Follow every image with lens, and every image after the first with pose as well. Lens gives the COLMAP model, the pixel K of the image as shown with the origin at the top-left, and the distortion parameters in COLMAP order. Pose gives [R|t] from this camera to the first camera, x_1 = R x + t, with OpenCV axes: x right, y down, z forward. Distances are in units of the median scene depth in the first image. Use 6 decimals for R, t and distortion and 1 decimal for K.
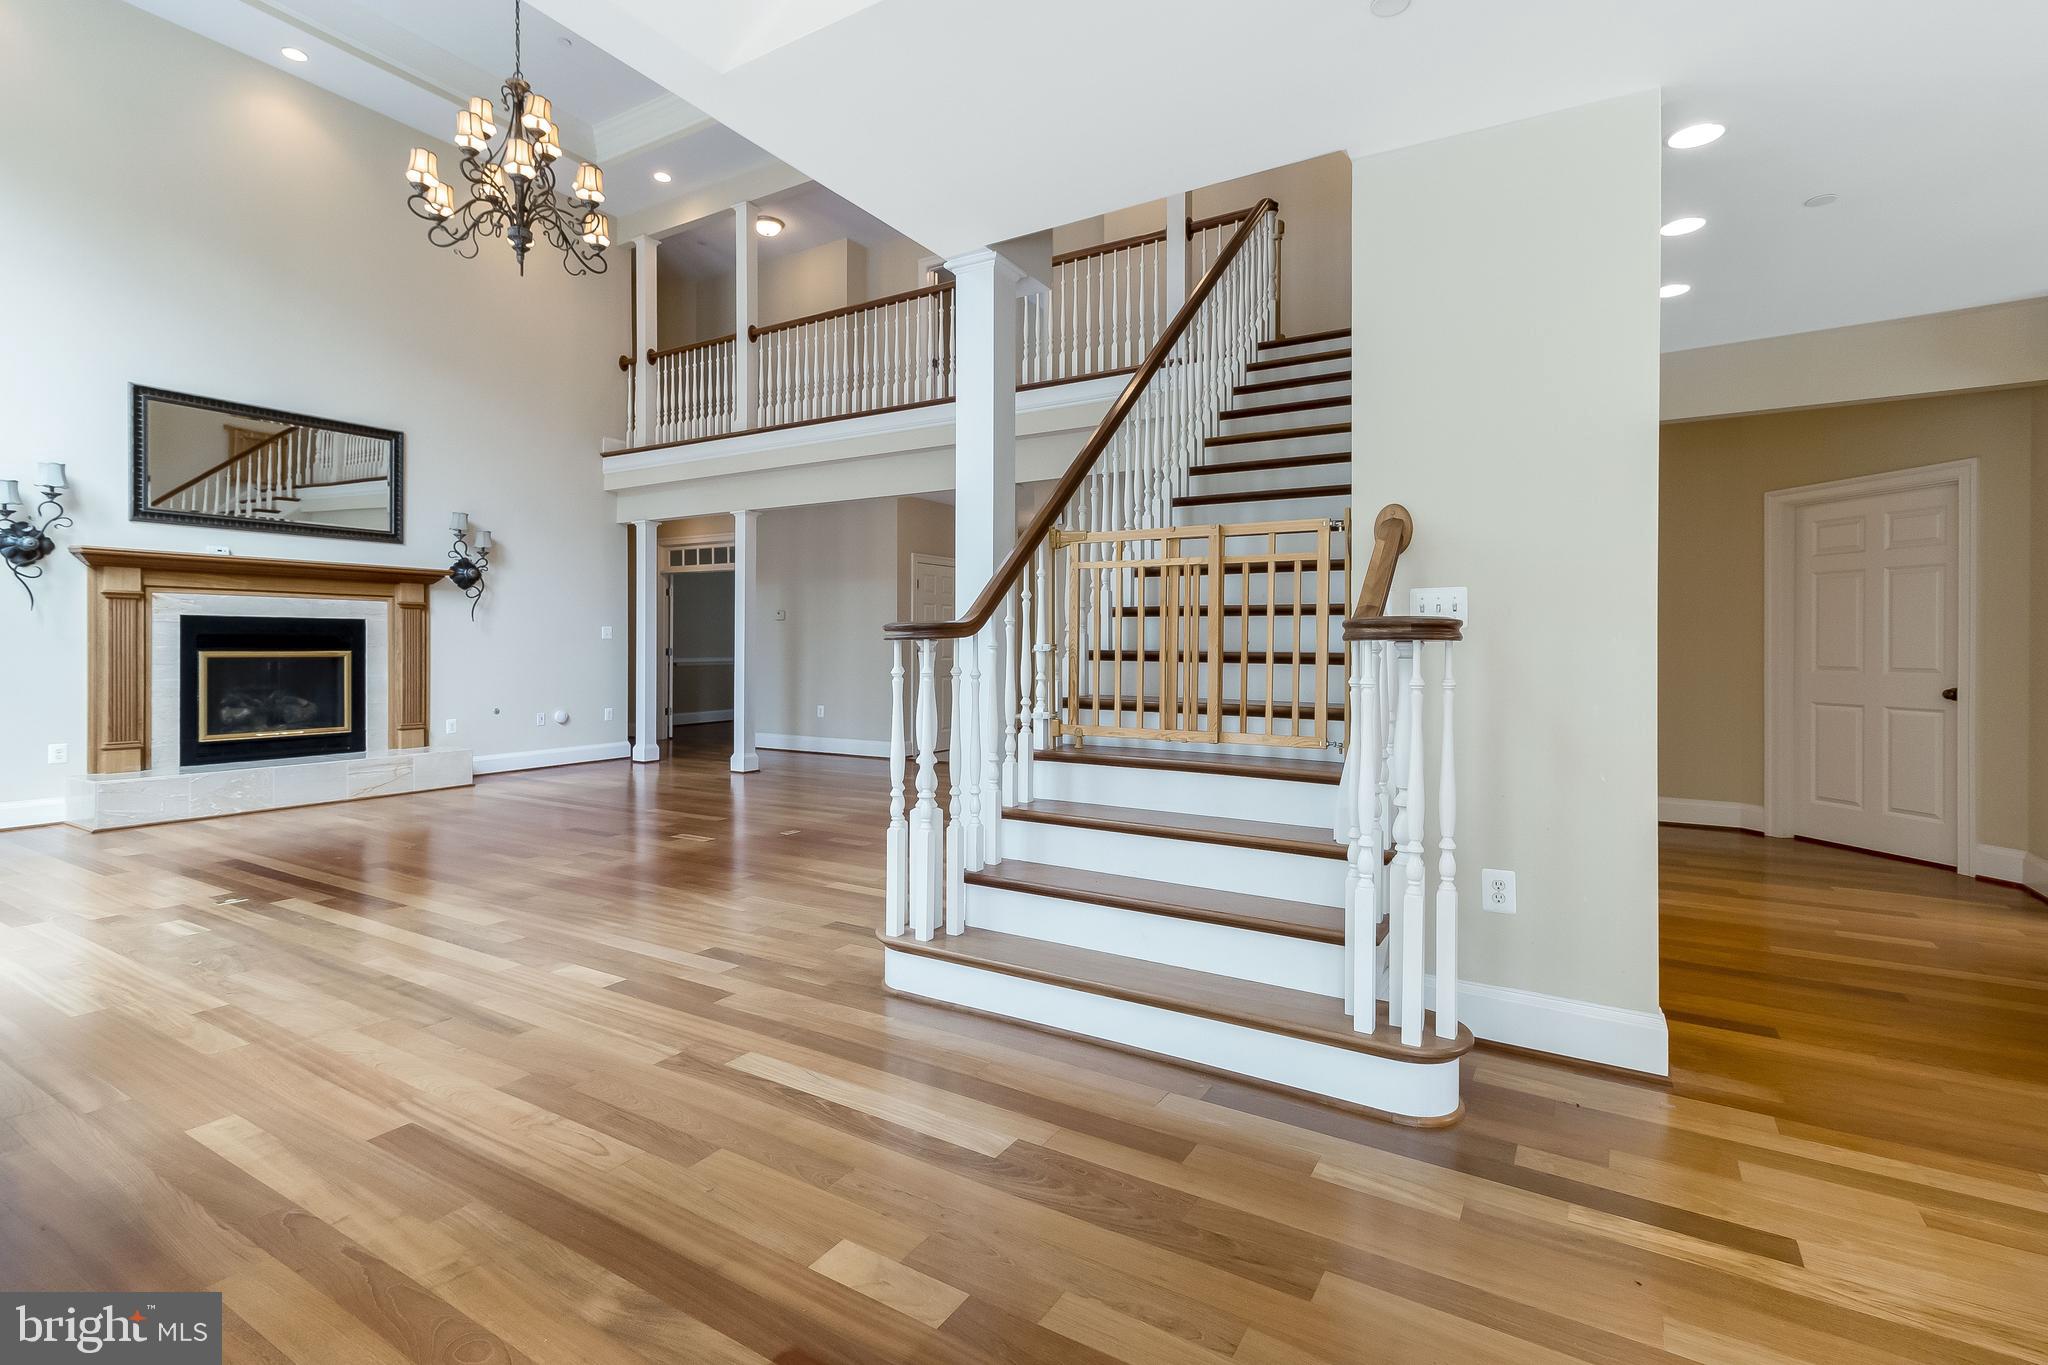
lens RADIAL K [[948.6, 0, 1028.9], [0, 948.6, 654.5], [0, 0, 1]] dist [0.003370, 0.001040]
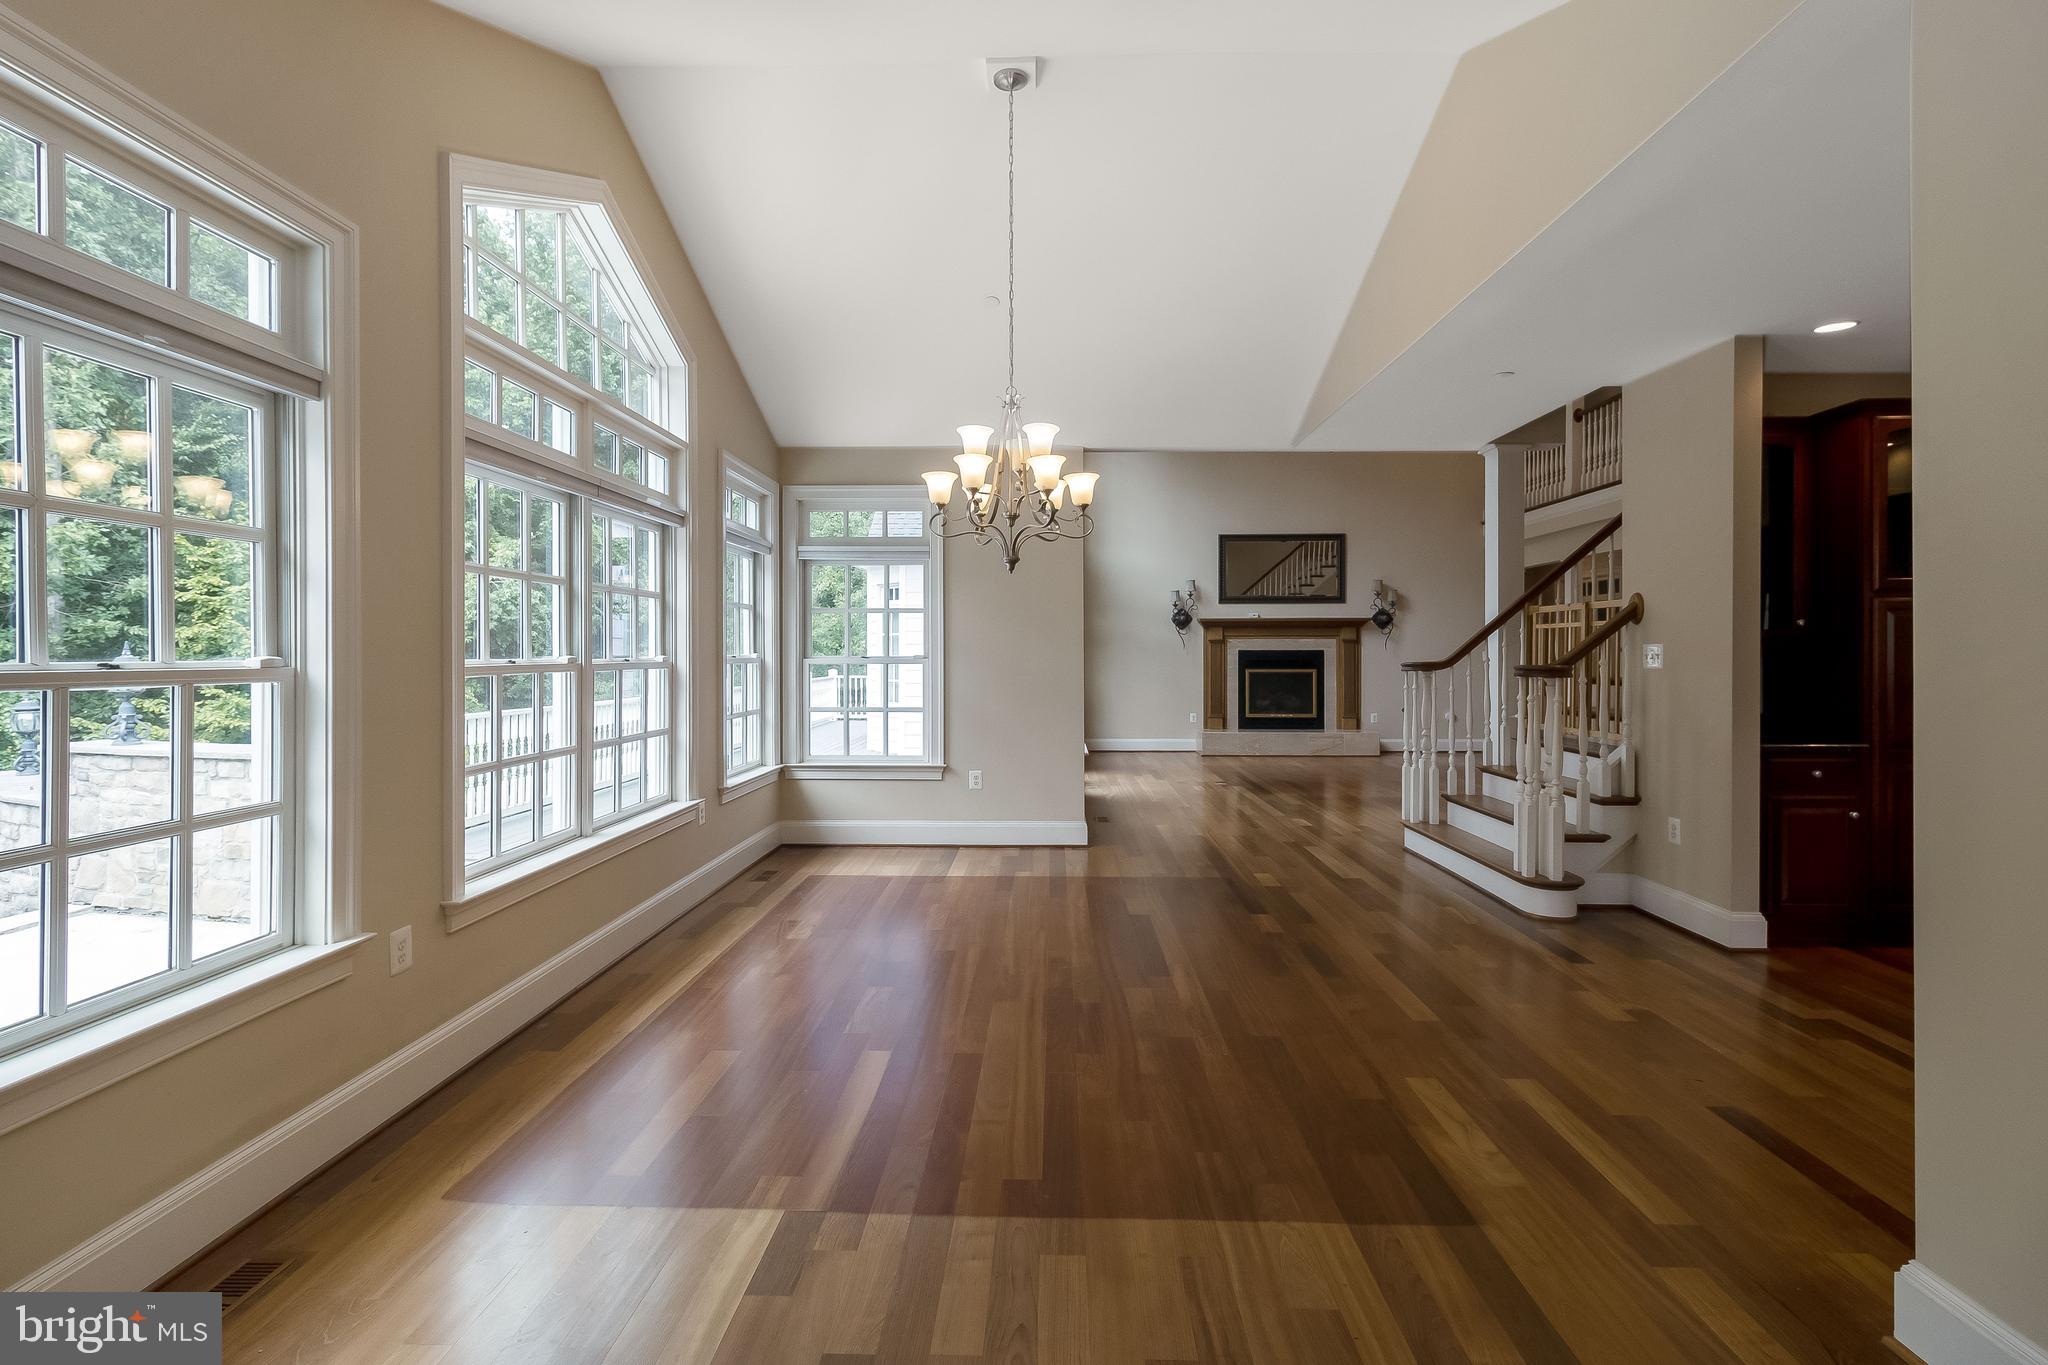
lens RADIAL K [[948.6, 0, 1028.9], [0, 948.6, 654.5], [0, 0, 1]] dist [0.003370, 0.001040]
pose [[0.495597, -0.005229, -0.868537, 0.539838], [-0.005640, 0.999941, -0.009239, -0.012383], [0.868534, 0.009477, 0.495539, -0.304165]]
